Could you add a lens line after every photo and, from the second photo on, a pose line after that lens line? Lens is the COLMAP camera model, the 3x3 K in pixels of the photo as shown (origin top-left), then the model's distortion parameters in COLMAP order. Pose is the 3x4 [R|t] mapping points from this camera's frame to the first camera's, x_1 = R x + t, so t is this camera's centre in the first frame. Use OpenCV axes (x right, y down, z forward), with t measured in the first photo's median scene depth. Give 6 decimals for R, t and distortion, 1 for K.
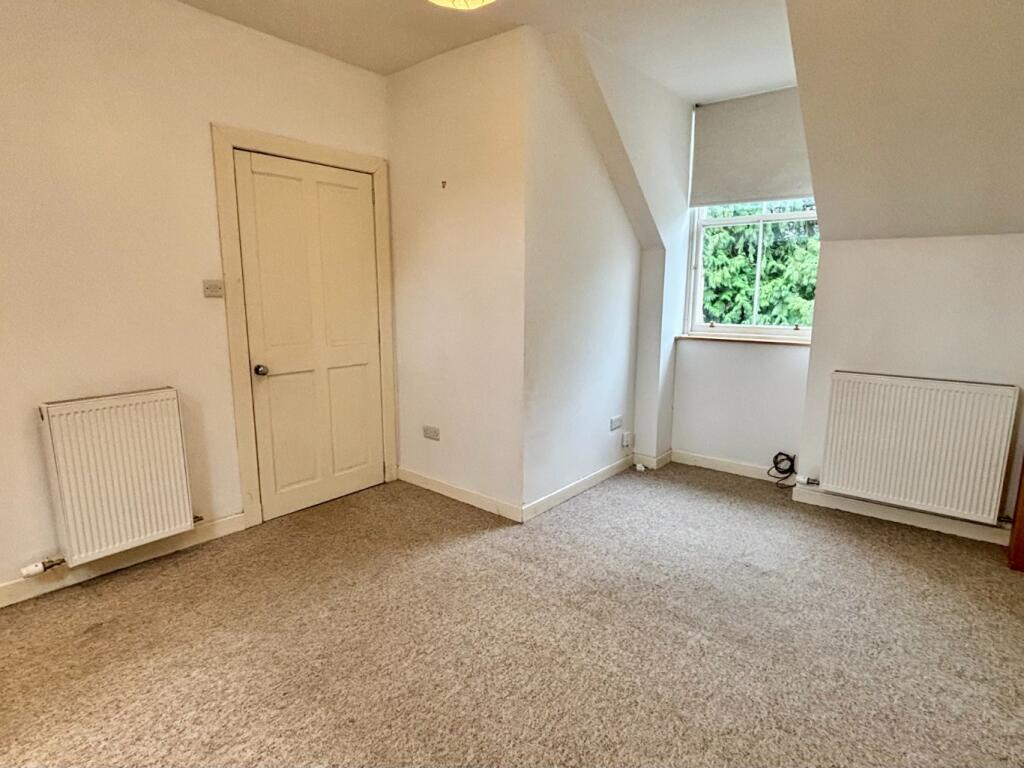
lens RADIAL K [[555.5, 0, 512.0], [0, 555.5, 384.0], [0, 0, 1]] dist [0.000416, -0.000891]
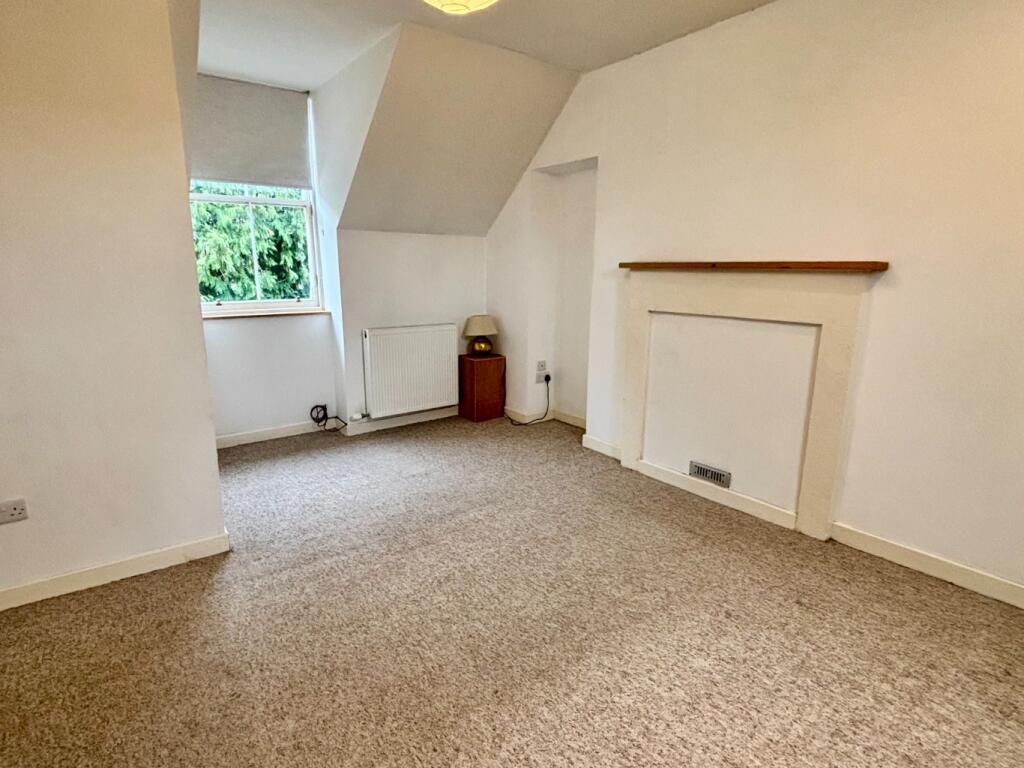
lens RADIAL K [[545.9, 0, 512.0], [0, 545.9, 384.0], [0, 0, 1]] dist [0.001495, 0.000201]
pose [[0.225157, -0.211087, 0.951182, -0.707077], [0.162469, 0.970715, 0.176964, -0.080589], [-0.960681, 0.114693, 0.252859, 0.401083]]
